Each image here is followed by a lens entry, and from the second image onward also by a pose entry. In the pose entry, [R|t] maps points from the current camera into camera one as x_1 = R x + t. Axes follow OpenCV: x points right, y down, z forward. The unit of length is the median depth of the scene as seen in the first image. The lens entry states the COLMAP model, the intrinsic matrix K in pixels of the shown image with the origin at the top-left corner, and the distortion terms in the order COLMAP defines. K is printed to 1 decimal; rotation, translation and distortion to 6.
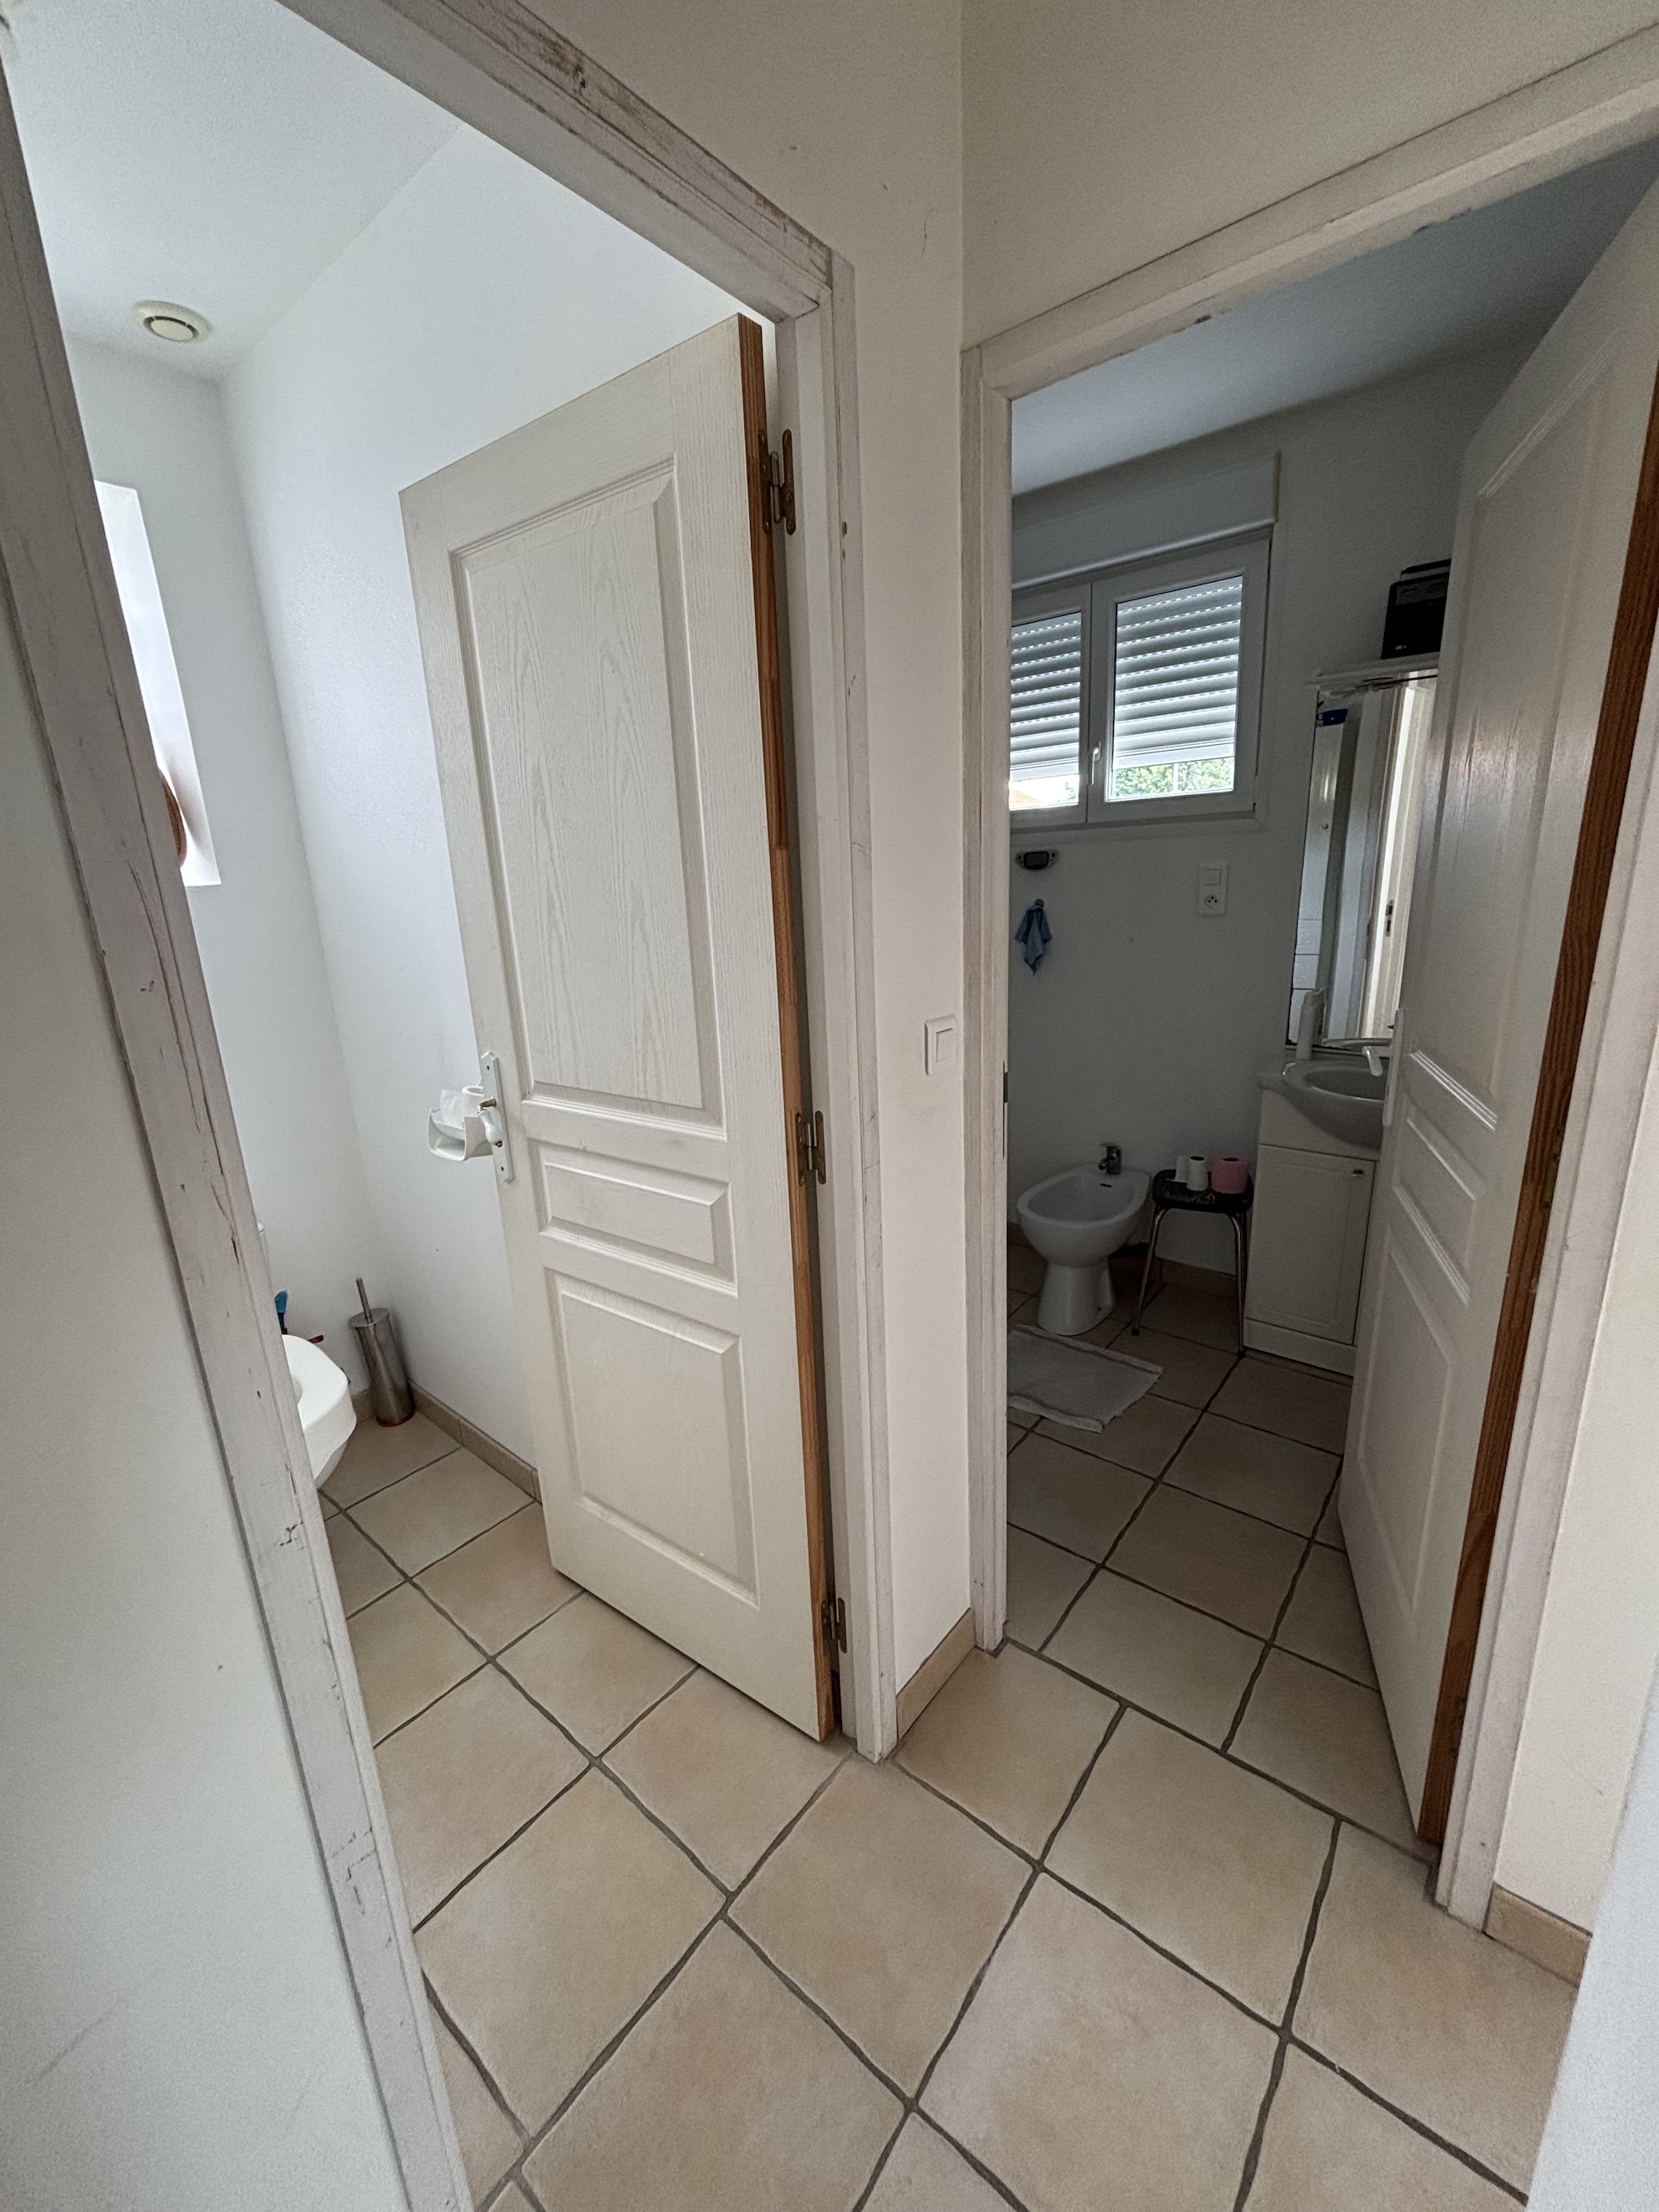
lens RADIAL K [[900.9, 0, 829.1], [0, 900.9, 1112.1], [0, 0, 1]] dist [0.004300, 0.000382]
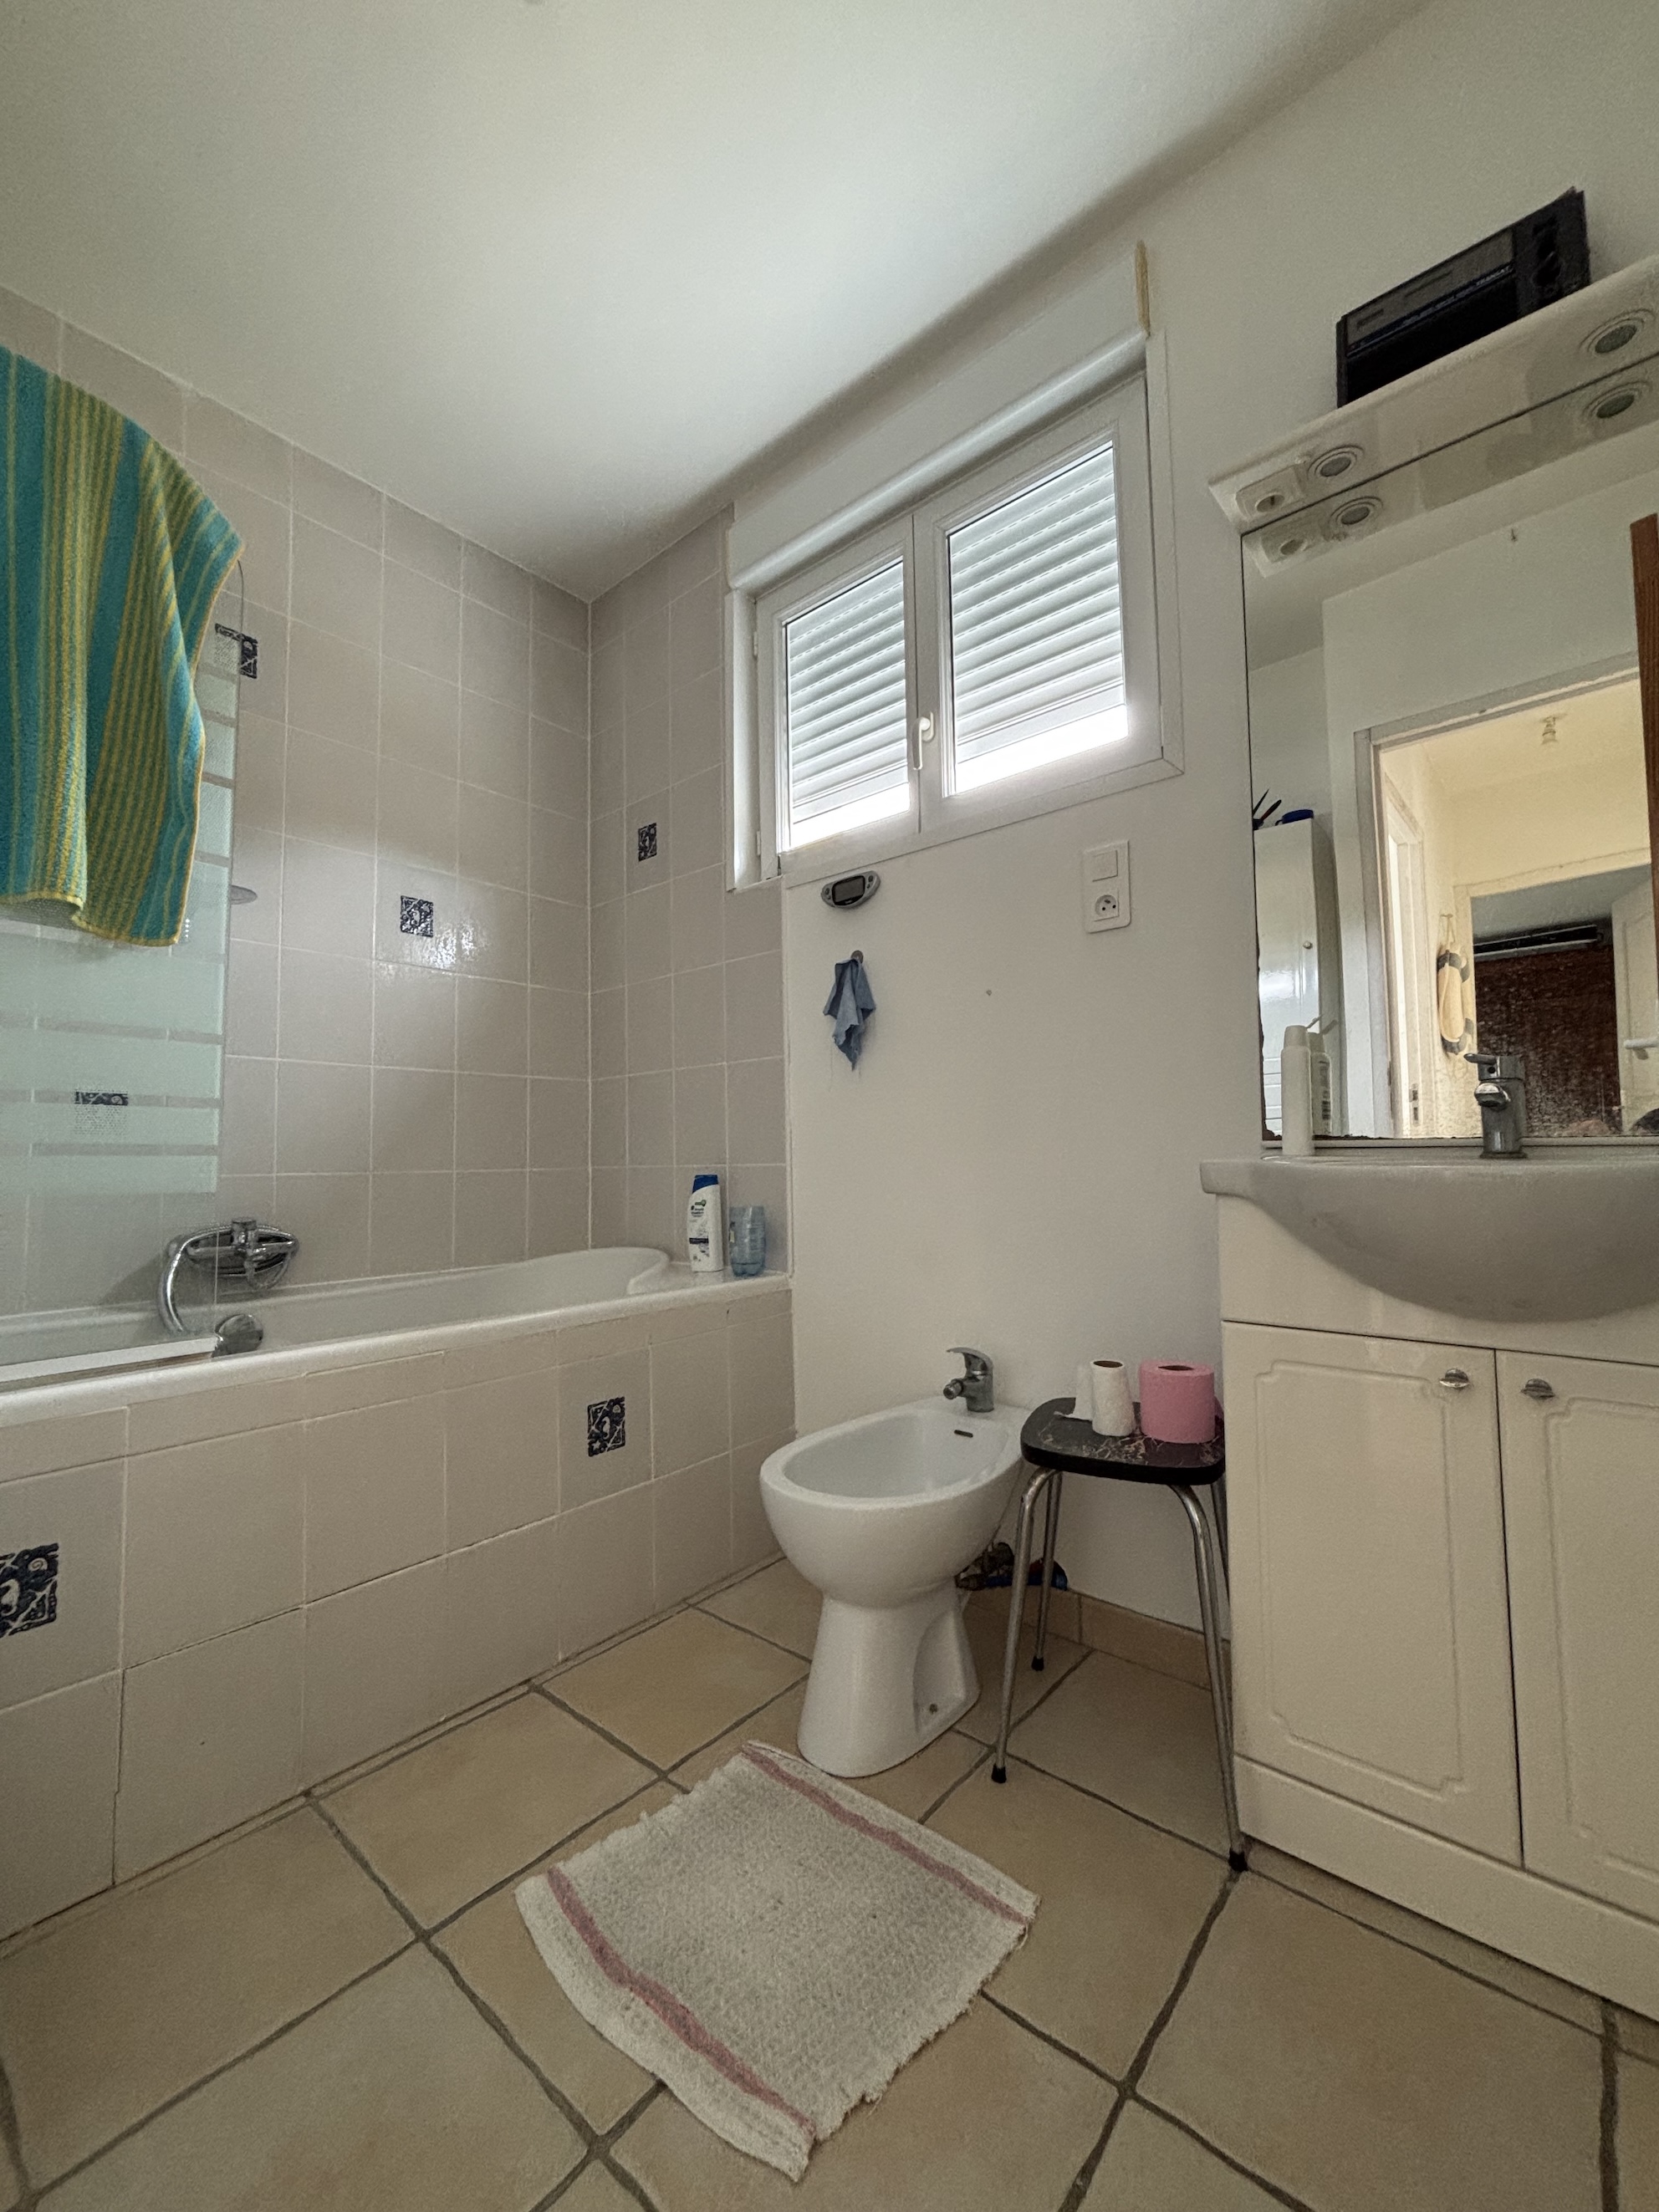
lens RADIAL K [[900.9, 0, 824.8], [0, 900.9, 1103.2], [0, 0, 1]] dist [0.004300, 0.000382]
pose [[0.998917, 0.035792, -0.029716, 0.255243], [-0.043427, 0.946489, -0.319799, 0.077047], [0.016680, 0.320744, 0.947019, 0.471178]]
